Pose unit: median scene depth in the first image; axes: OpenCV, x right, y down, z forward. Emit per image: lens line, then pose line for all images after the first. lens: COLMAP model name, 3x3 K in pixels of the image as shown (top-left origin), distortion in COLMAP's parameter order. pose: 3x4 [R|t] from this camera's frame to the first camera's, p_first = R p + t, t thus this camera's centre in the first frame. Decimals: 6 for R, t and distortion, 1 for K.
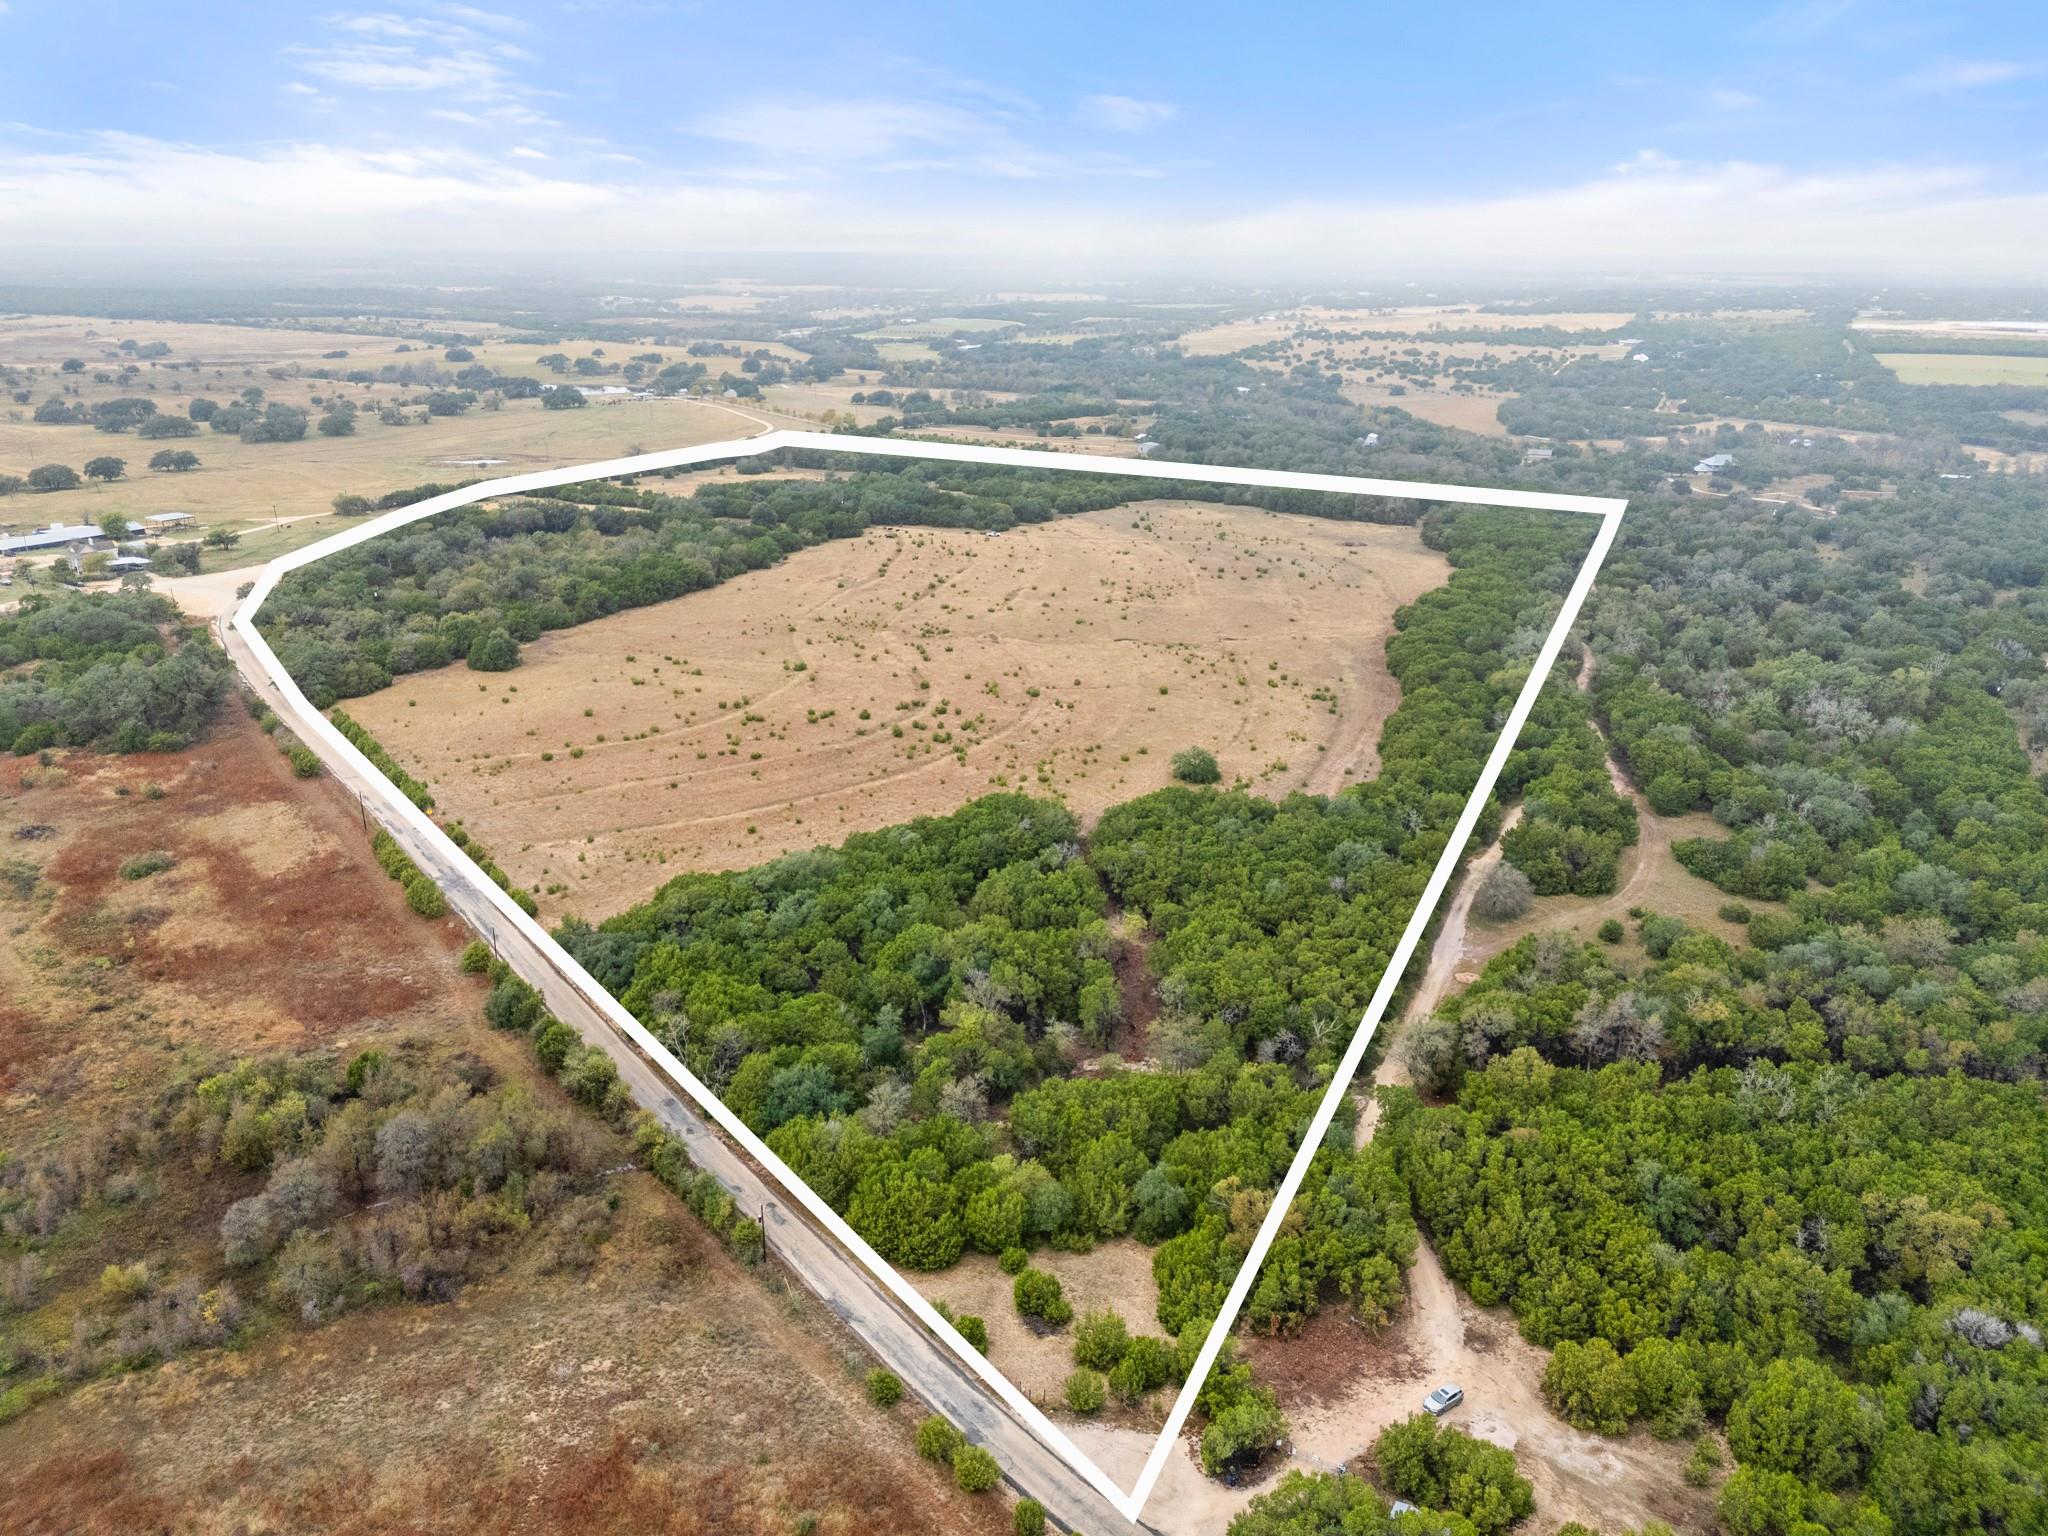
lens RADIAL K [[1496.7, 0, 1024.6], [0, 1496.7, 785.8], [0, 0, 1]] dist [0.083416, -0.084907]
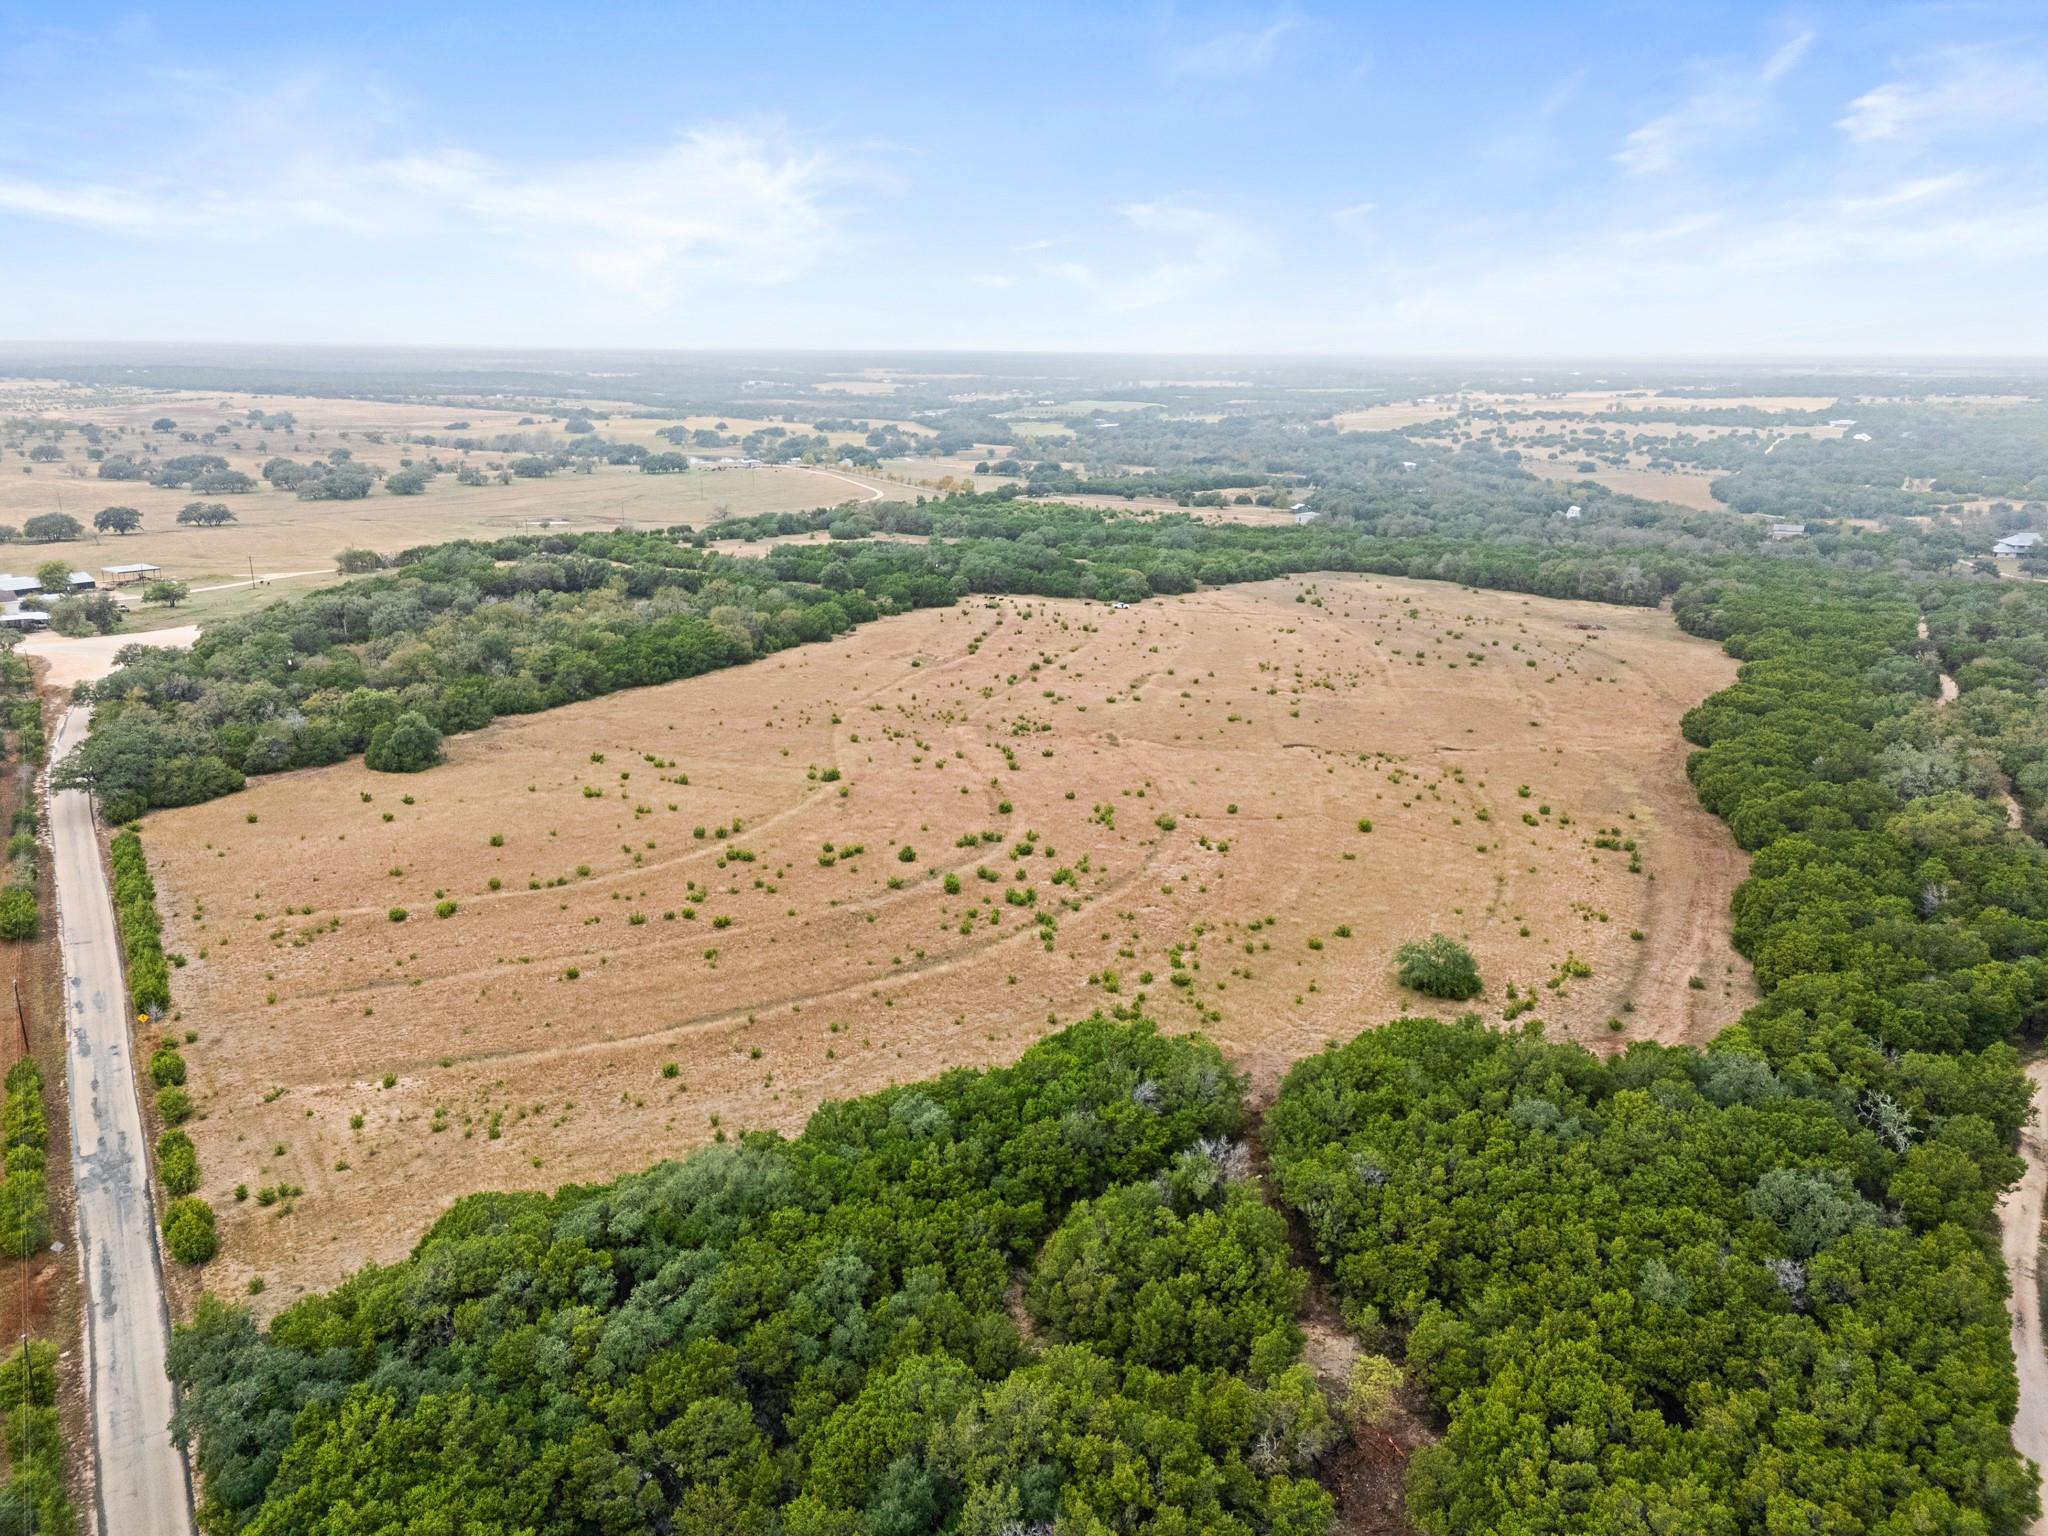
lens RADIAL K [[1496.7, 0, 1024.6], [0, 1496.7, 785.8], [0, 0, 1]] dist [0.083416, -0.084907]
pose [[0.995792, 0.028039, -0.087243, 0.000466], [-0.033203, 0.997746, -0.058309, -0.032516], [0.085411, 0.060961, 0.994479, 0.278362]]
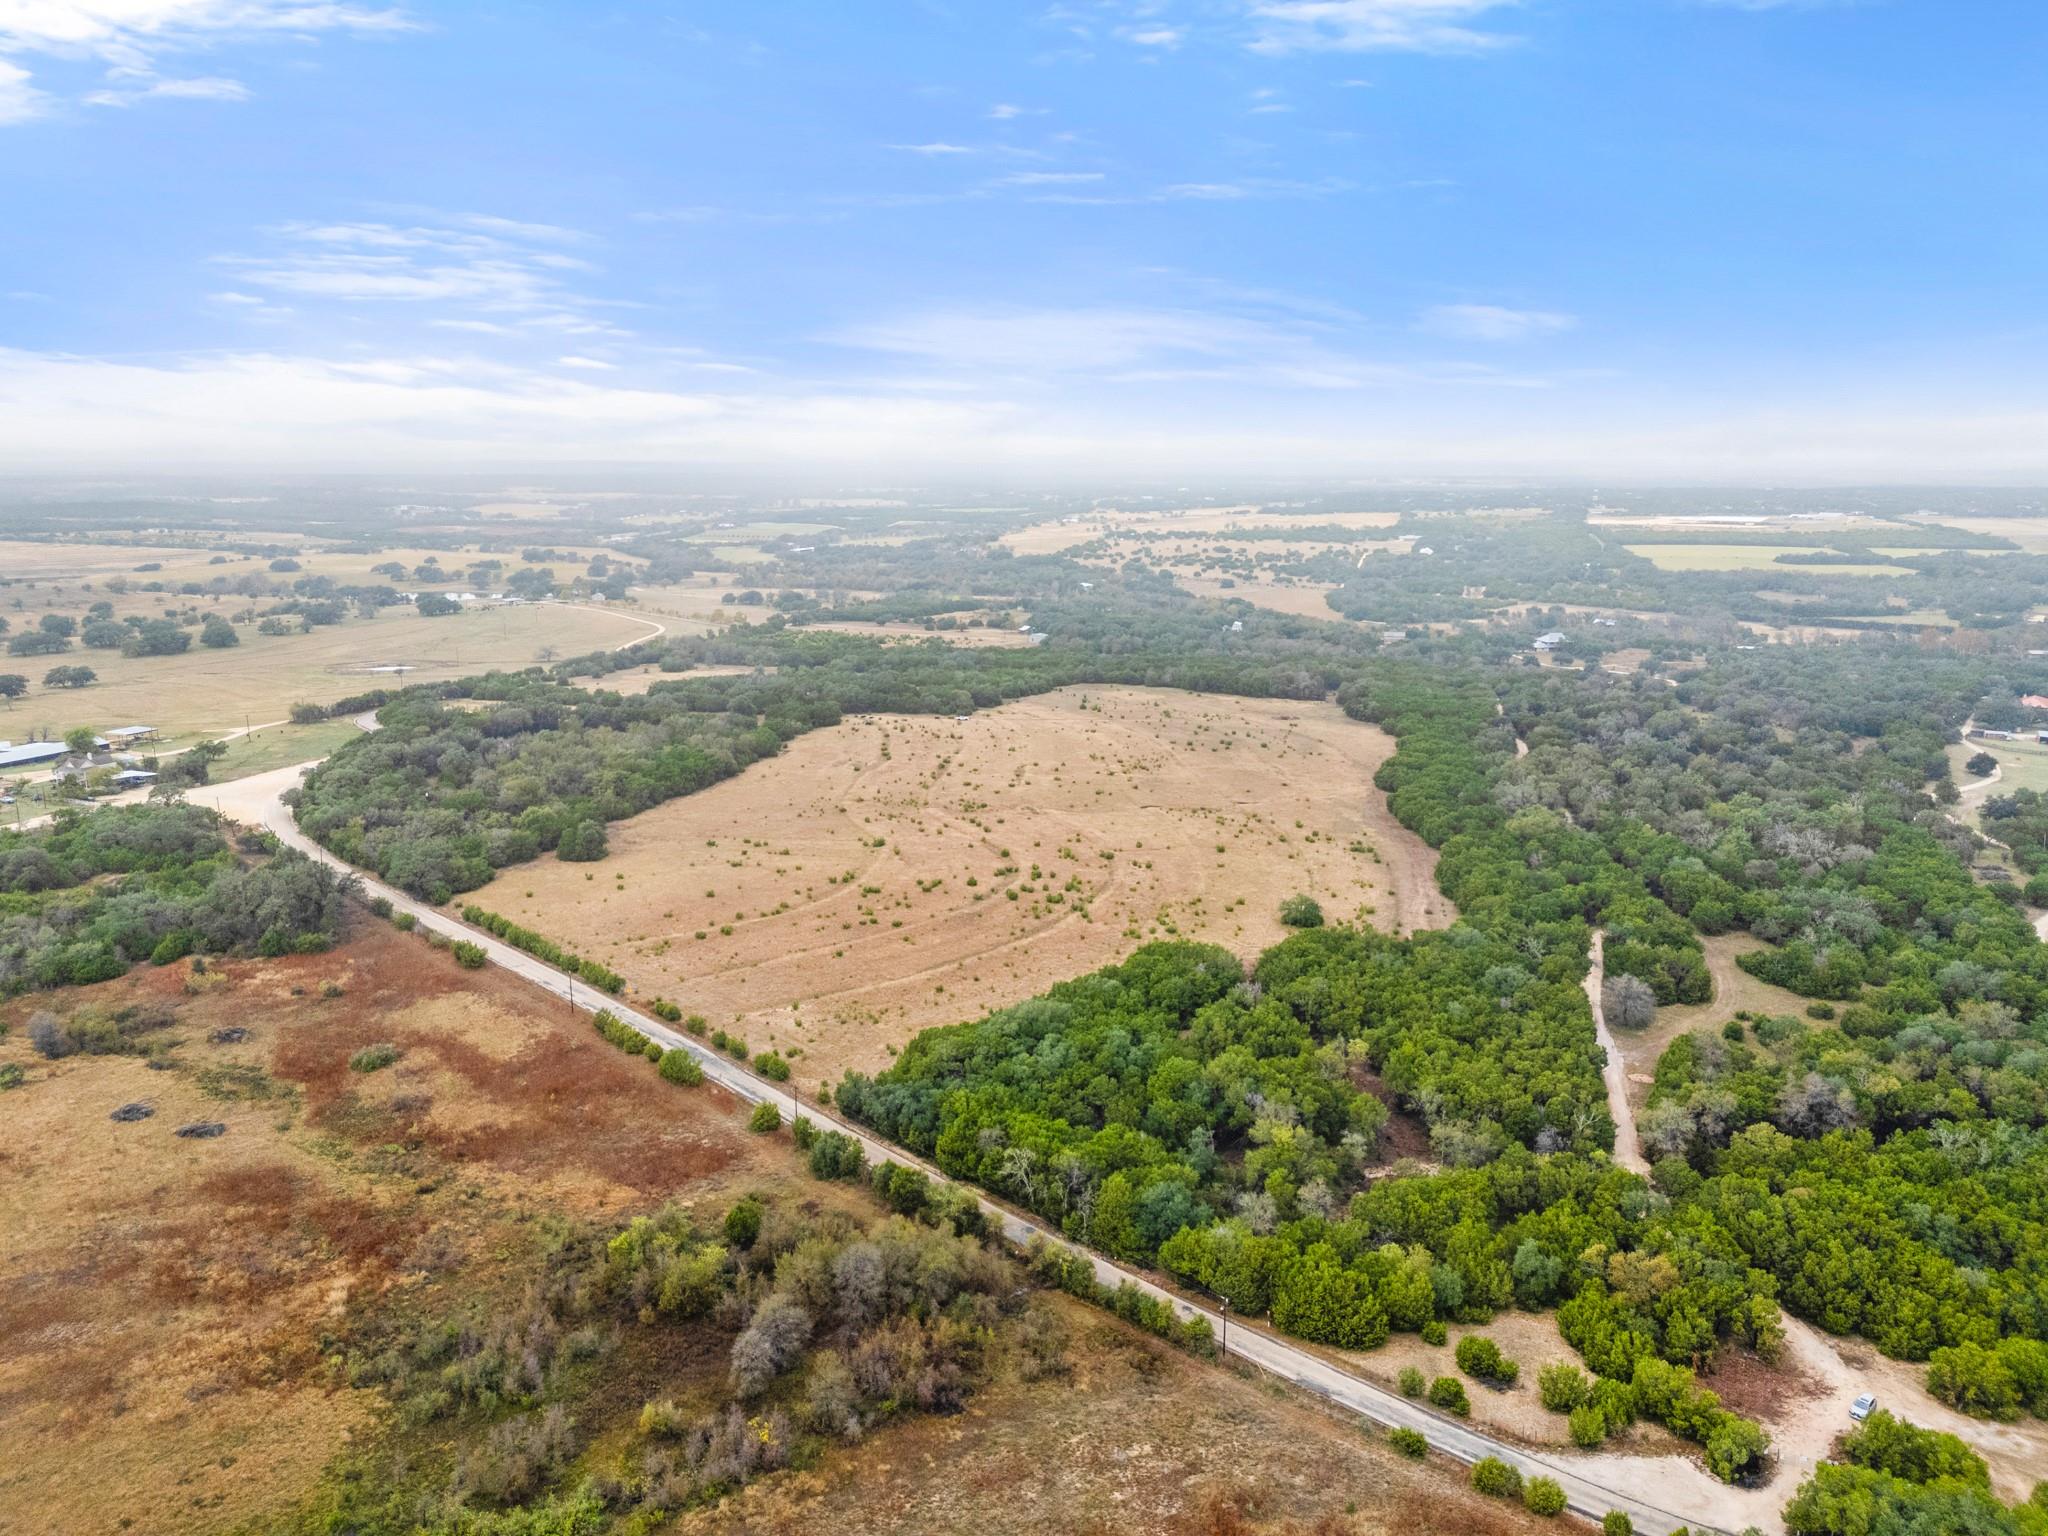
lens RADIAL K [[1498.6, 0, 1024.0], [0, 1498.6, 768.0], [0, 0, 1]] dist [0.099409, -0.113296]
pose [[0.988335, -0.037126, 0.147699, -0.177469], [0.057095, 0.989423, -0.133350, 0.012947], [-0.141186, 0.140227, 0.980001, -0.045506]]
